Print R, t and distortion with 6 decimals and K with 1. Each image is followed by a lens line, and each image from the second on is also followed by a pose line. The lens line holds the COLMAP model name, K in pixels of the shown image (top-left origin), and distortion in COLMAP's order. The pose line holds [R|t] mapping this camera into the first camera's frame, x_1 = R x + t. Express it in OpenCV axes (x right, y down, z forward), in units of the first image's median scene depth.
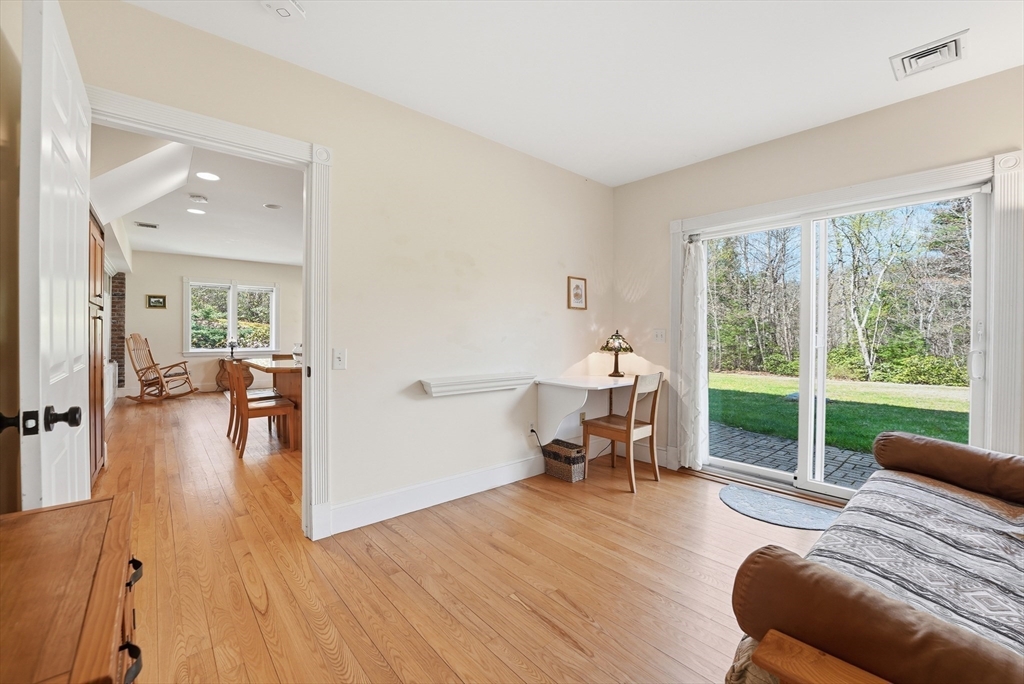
lens RADIAL K [[423.3, 0, 513.6], [0, 423.3, 338.7], [0, 0, 1]] dist [-0.023738, -0.000006]
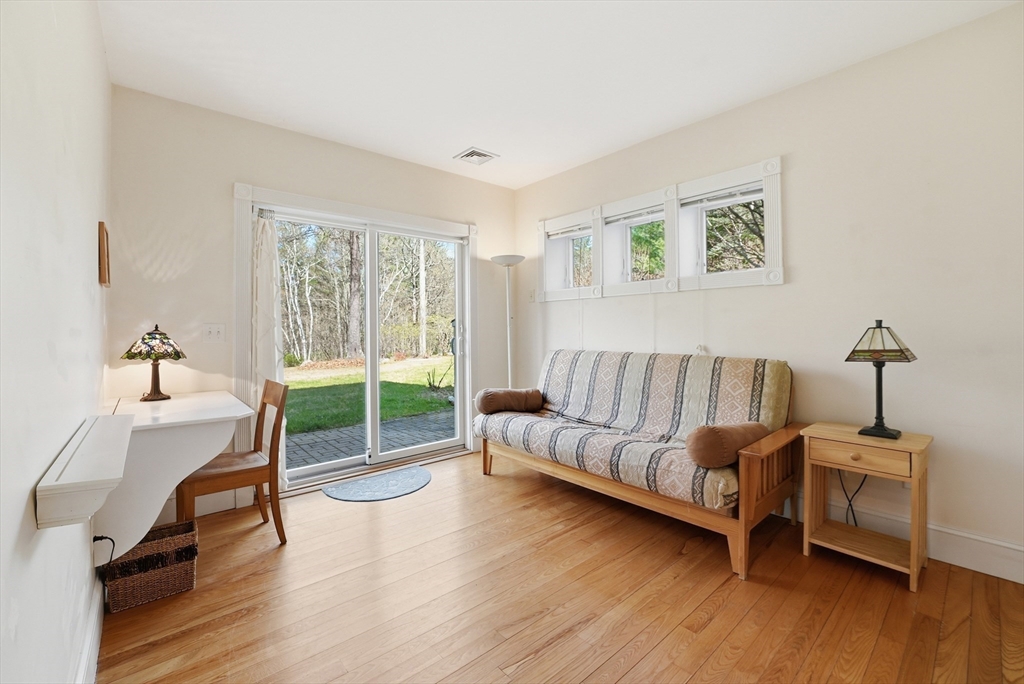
lens RADIAL K [[423.3, 0, 525.4], [0, 423.3, 322.3], [0, 0, 1]] dist [-0.023738, -0.000006]
pose [[-0.008186, 0.007587, 0.999938, -0.421682], [0.018686, 0.999798, -0.007433, -0.010504], [-0.999792, 0.018624, -0.008326, 0.527245]]
